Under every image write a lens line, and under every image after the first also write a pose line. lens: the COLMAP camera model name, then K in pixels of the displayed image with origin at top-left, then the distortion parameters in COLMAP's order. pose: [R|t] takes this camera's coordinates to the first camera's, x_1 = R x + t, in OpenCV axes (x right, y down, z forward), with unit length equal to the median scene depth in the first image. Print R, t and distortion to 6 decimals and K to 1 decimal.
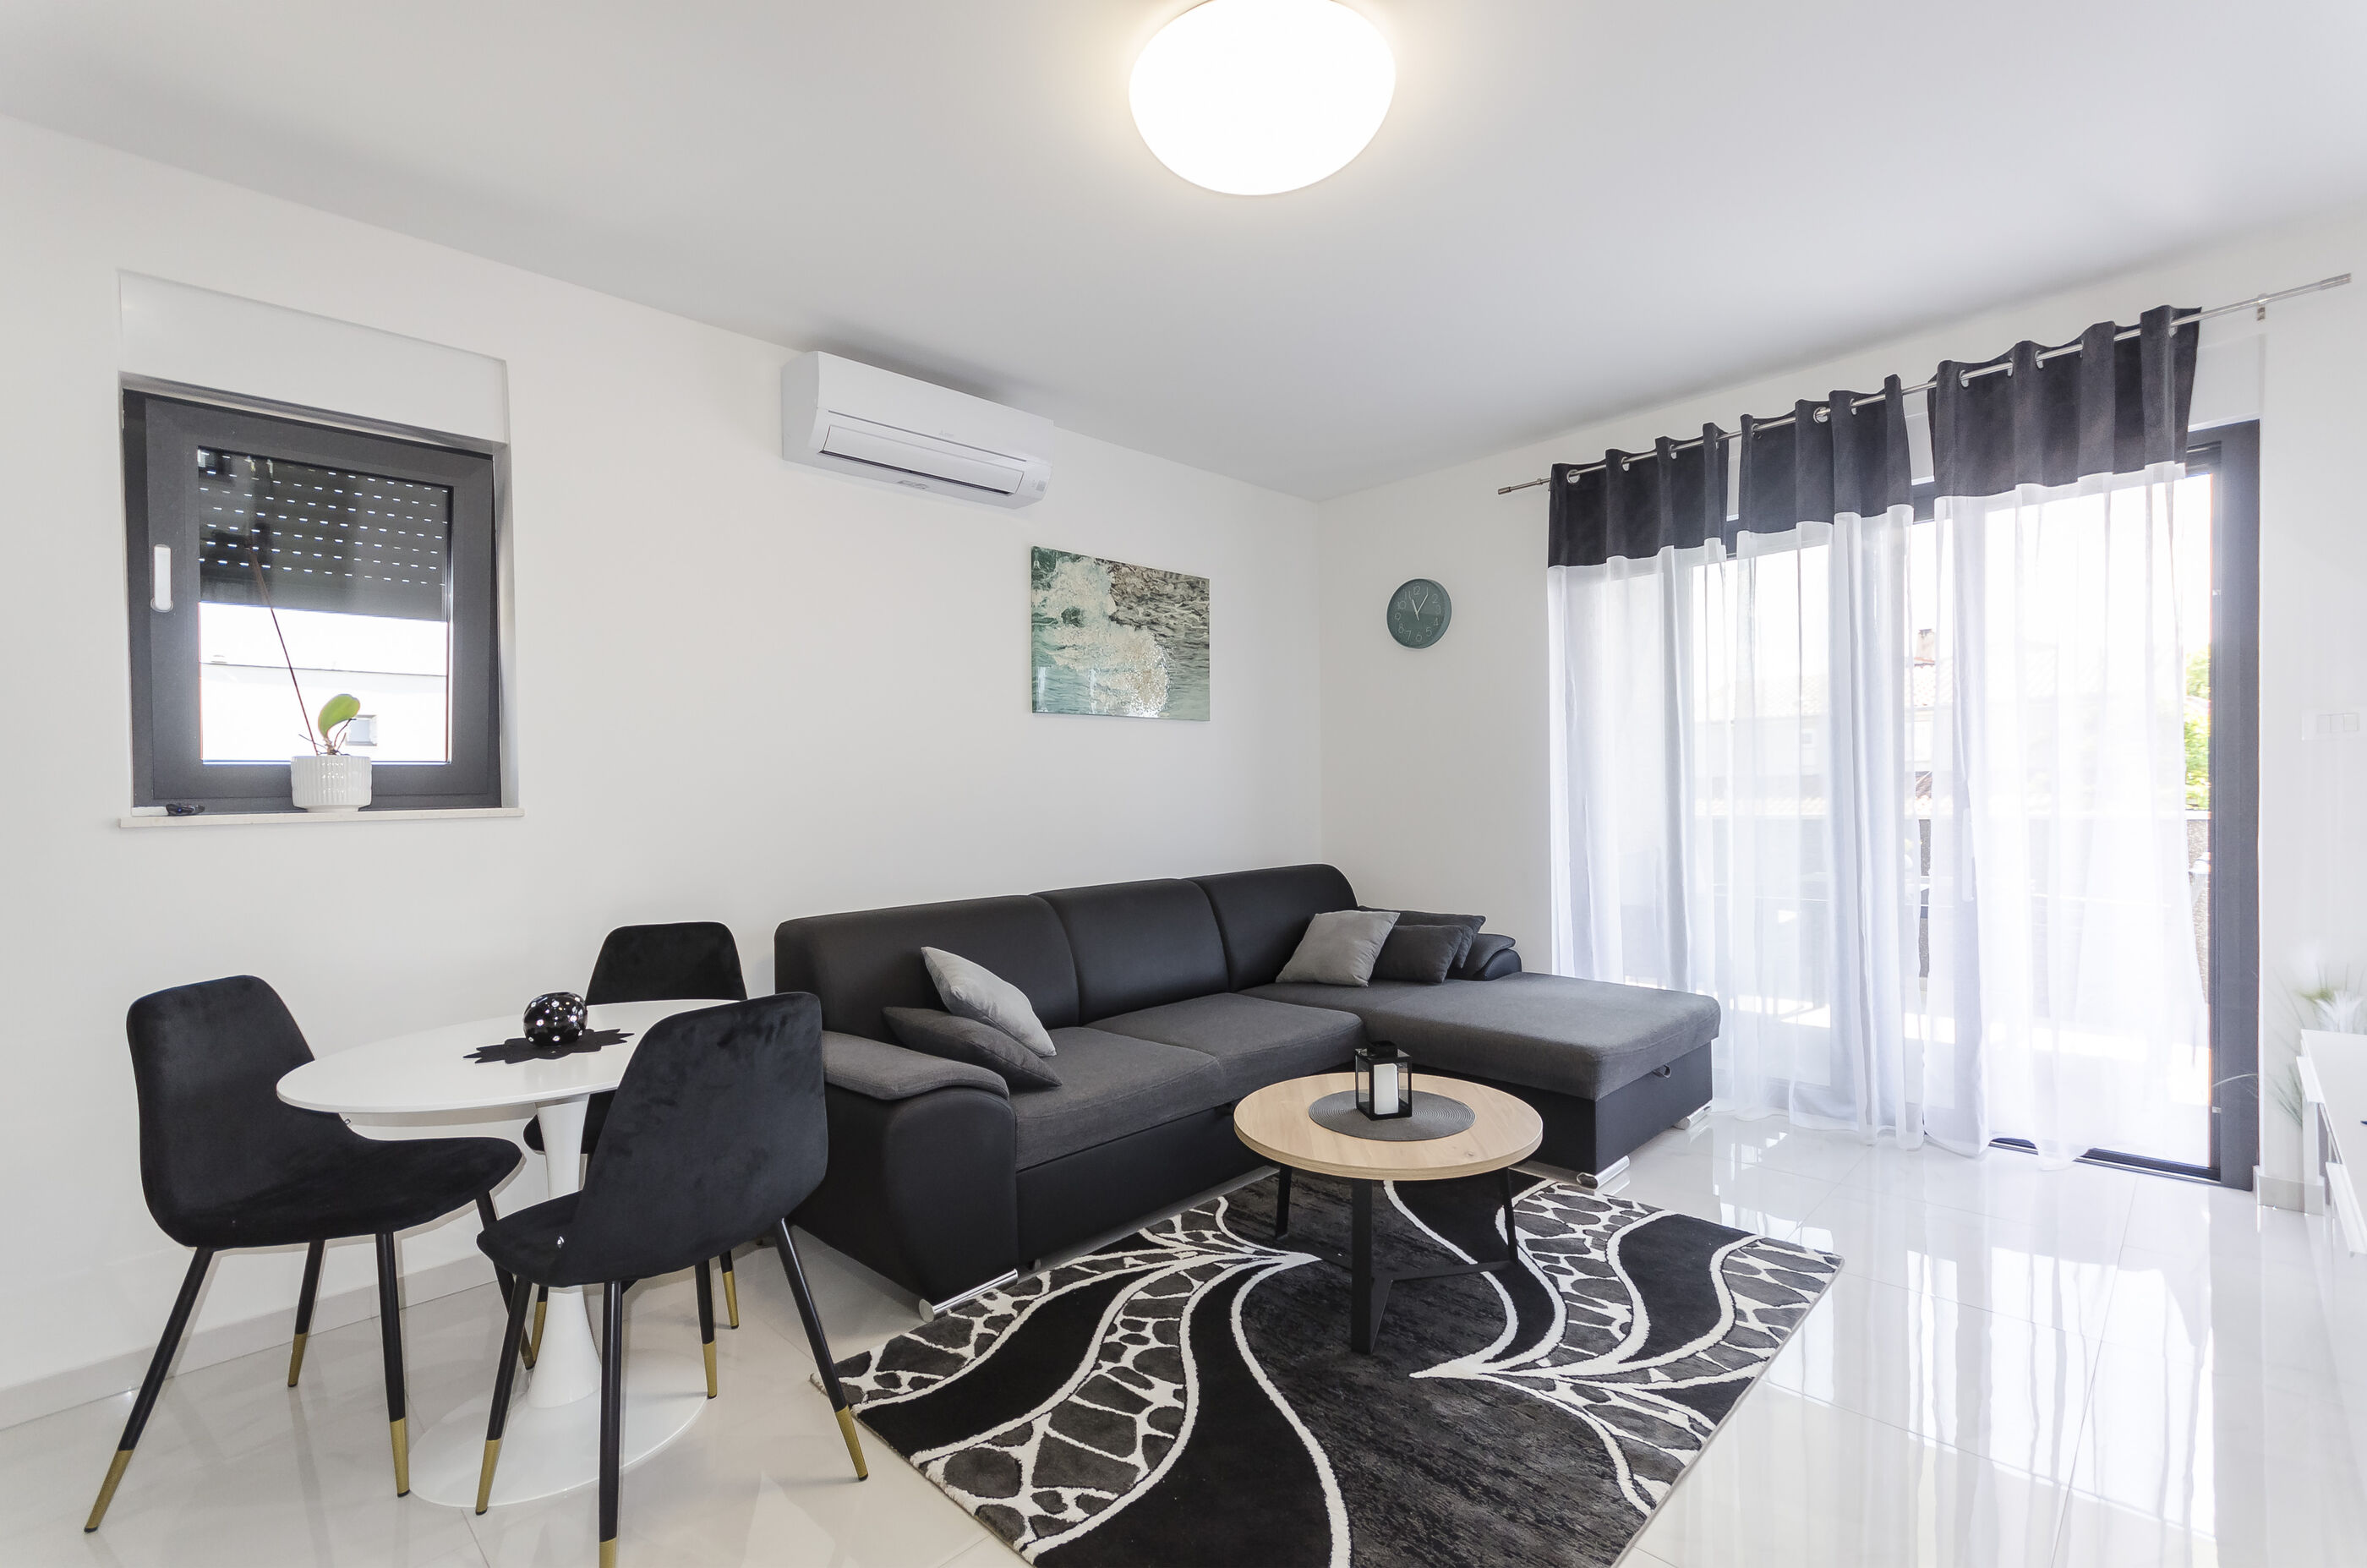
lens RADIAL K [[1061.9, 0, 1189.5], [0, 1061.9, 854.8], [0, 0, 1]] dist [0.001389, 0.000261]
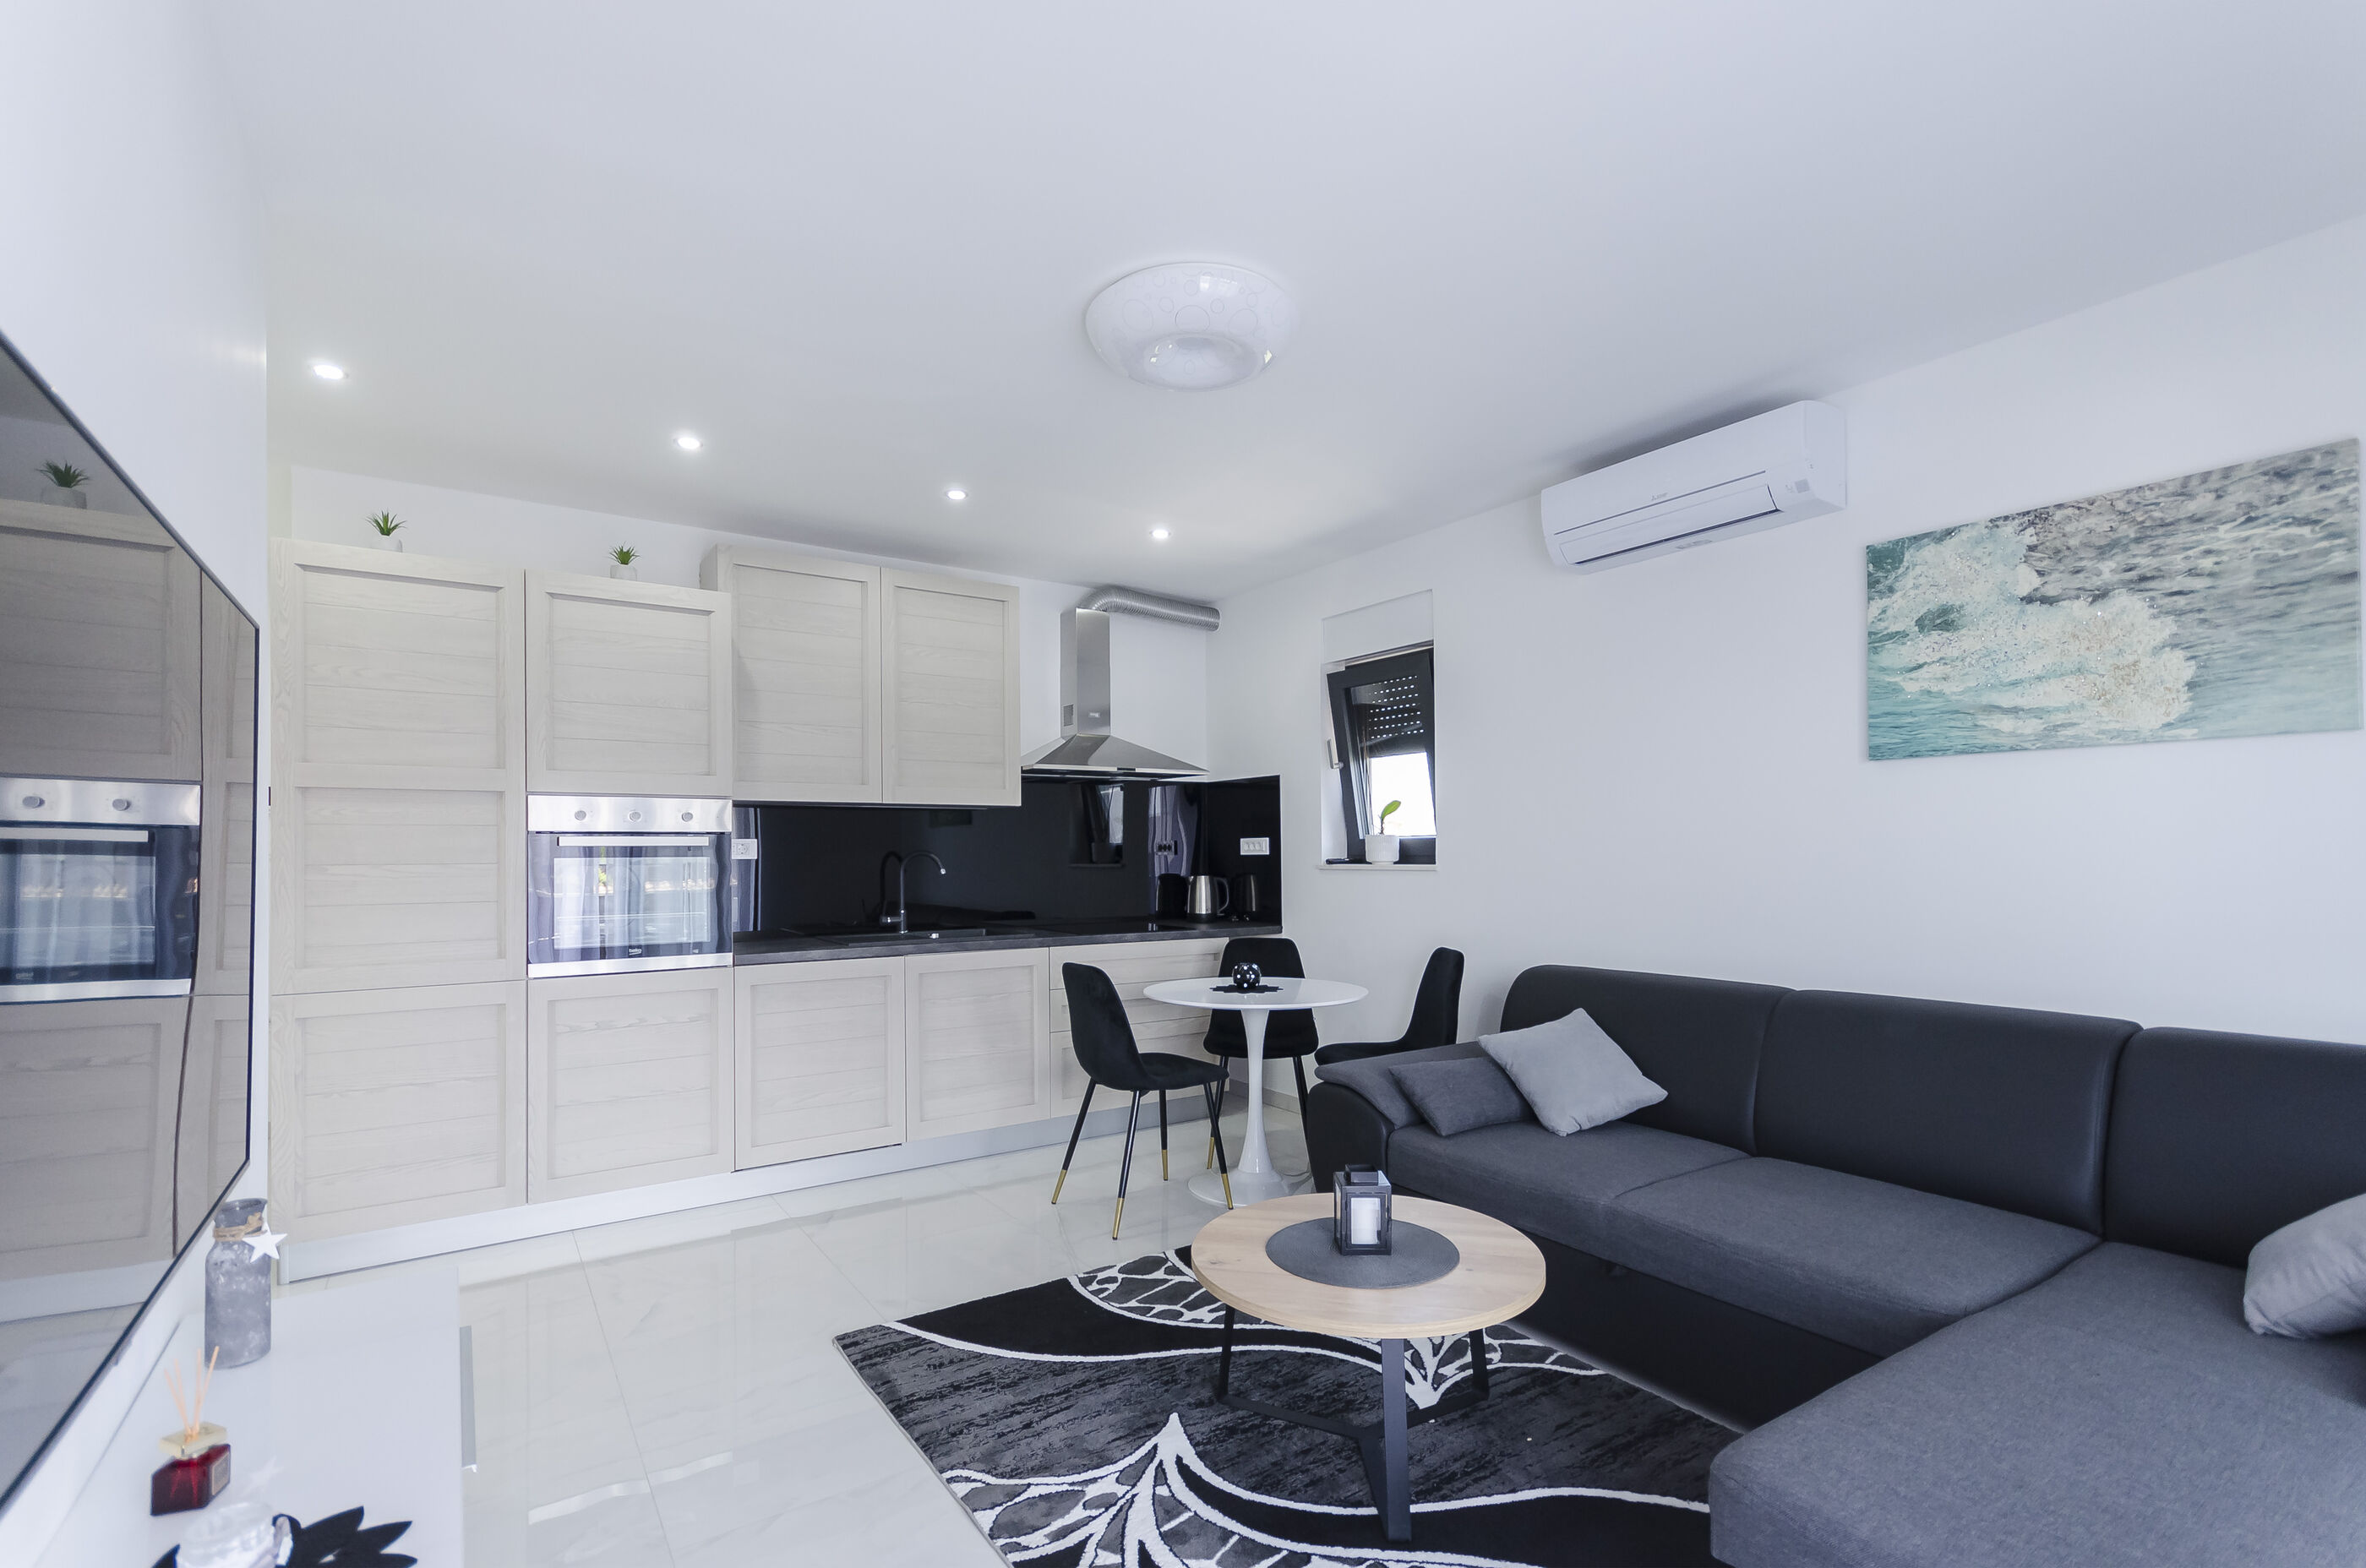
lens RADIAL K [[1018.3, 0, 1186.0], [0, 1018.3, 890.6], [0, 0, 1]] dist [0.001359, 0.000405]
pose [[-0.182570, 0.062408, -0.981210, 0.860869], [-0.046917, 0.996294, 0.072097, -0.090042], [0.982073, 0.059198, -0.178966, 0.831486]]
